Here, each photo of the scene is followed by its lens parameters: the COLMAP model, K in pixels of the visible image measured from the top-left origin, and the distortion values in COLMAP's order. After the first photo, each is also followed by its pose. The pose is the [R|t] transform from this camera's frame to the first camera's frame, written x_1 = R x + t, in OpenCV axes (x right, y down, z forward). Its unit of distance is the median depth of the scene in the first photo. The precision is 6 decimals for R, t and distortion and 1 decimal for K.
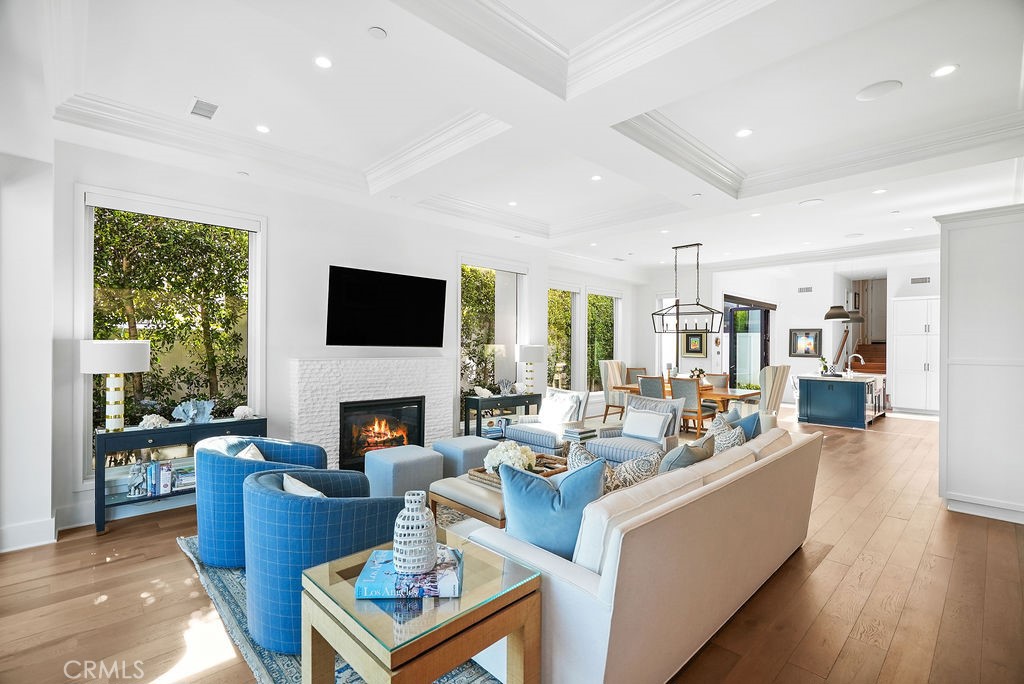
lens RADIAL K [[468.0, 0, 511.3], [0, 468.0, 349.3], [0, 0, 1]] dist [-0.001179, 0.000200]
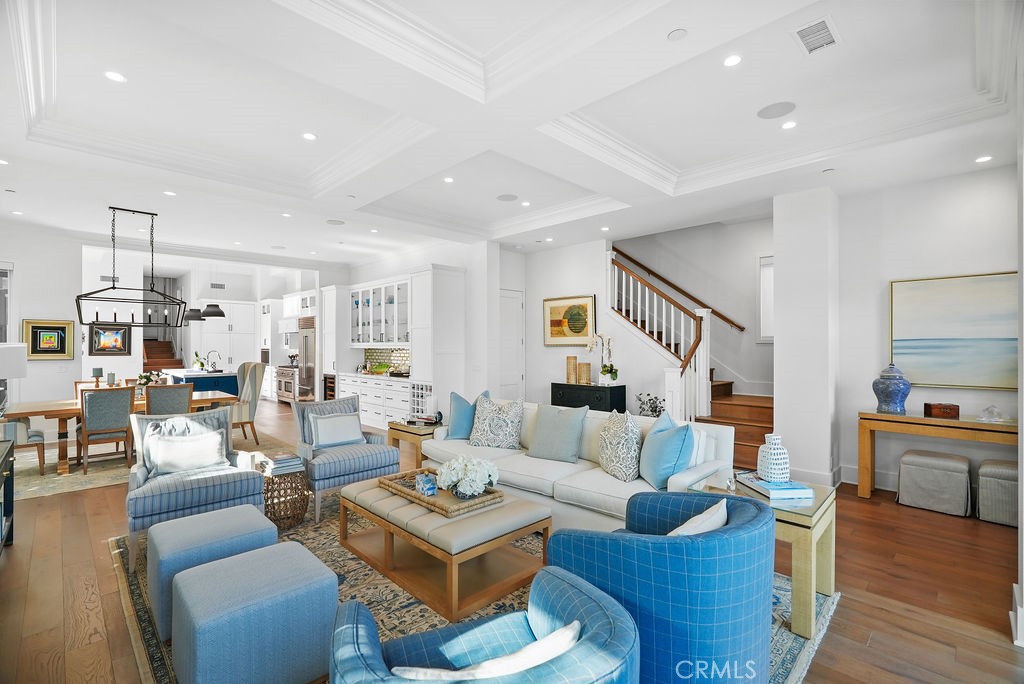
lens RADIAL K [[461.2, 0, 509.1], [0, 461.2, 346.0], [0, 0, 1]] dist [-0.004327, 0.000478]
pose [[-0.008914, -0.009176, 0.999918, -0.299323], [0.006818, 0.999934, 0.009237, -0.005091], [-0.999937, 0.006900, -0.008851, 0.321476]]
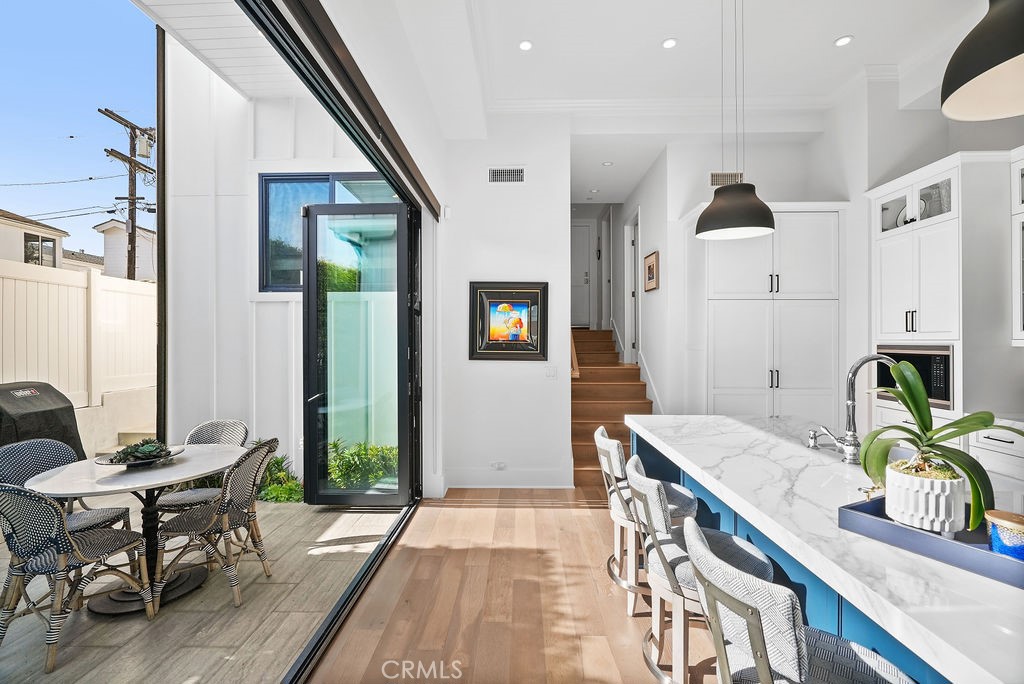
lens RADIAL K [[461.2, 0, 509.1], [0, 461.2, 346.0], [0, 0, 1]] dist [-0.004327, 0.000478]
pose [[0.709526, -0.015644, 0.704506, 0.466171], [0.012549, 0.999876, 0.009564, 0.002914], [-0.704568, 0.002055, 0.709634, 0.923991]]
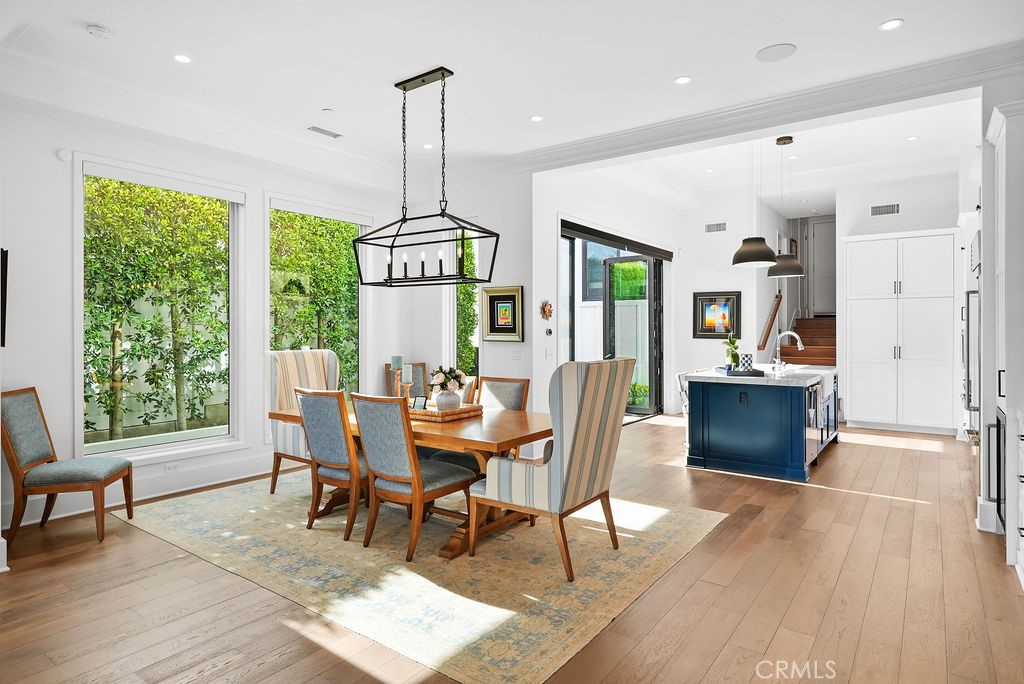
lens RADIAL K [[583.2, 0, 507.2], [0, 583.2, 336.5], [0, 0, 1]] dist [0.001717, 0.000491]
pose [[0.985030, -0.011329, 0.172011, 0.286379], [0.010539, 0.999929, 0.005505, 0.008492], [-0.172061, -0.003609, 0.985080, 0.373916]]
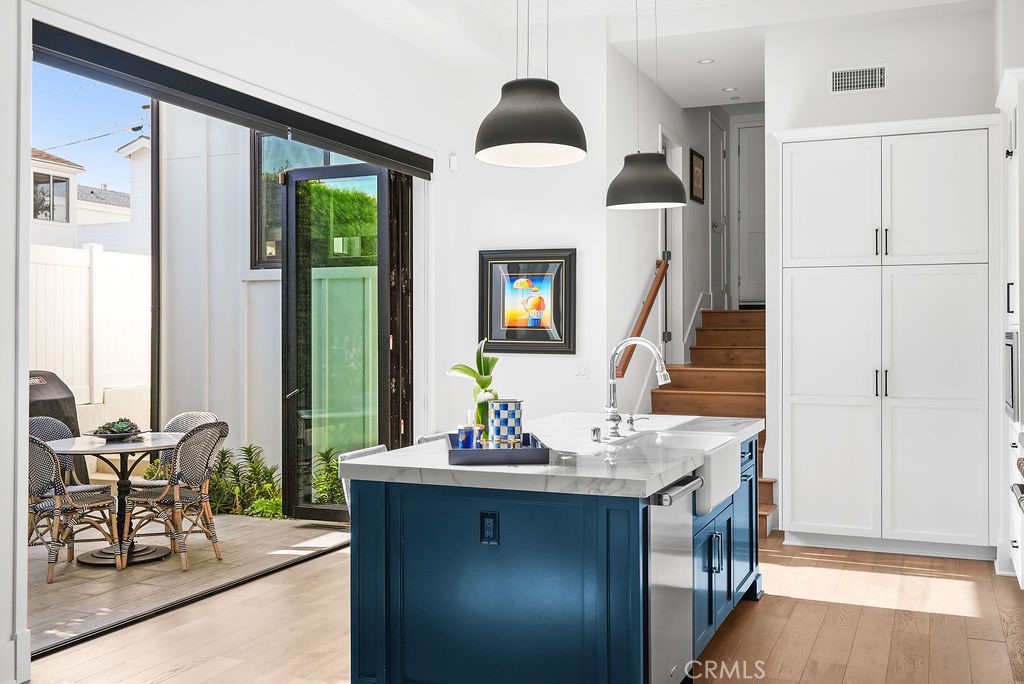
lens RADIAL K [[1015.8, 0, 512.0], [0, 1015.8, 342.0], [0, 0, 1]] dist [0.009968, -0.019725]
pose [[0.916909, -0.011904, 0.398919, 0.474866], [0.010902, 0.999929, 0.004782, 0.009061], [-0.398948, -0.000035, 0.916974, 0.568401]]
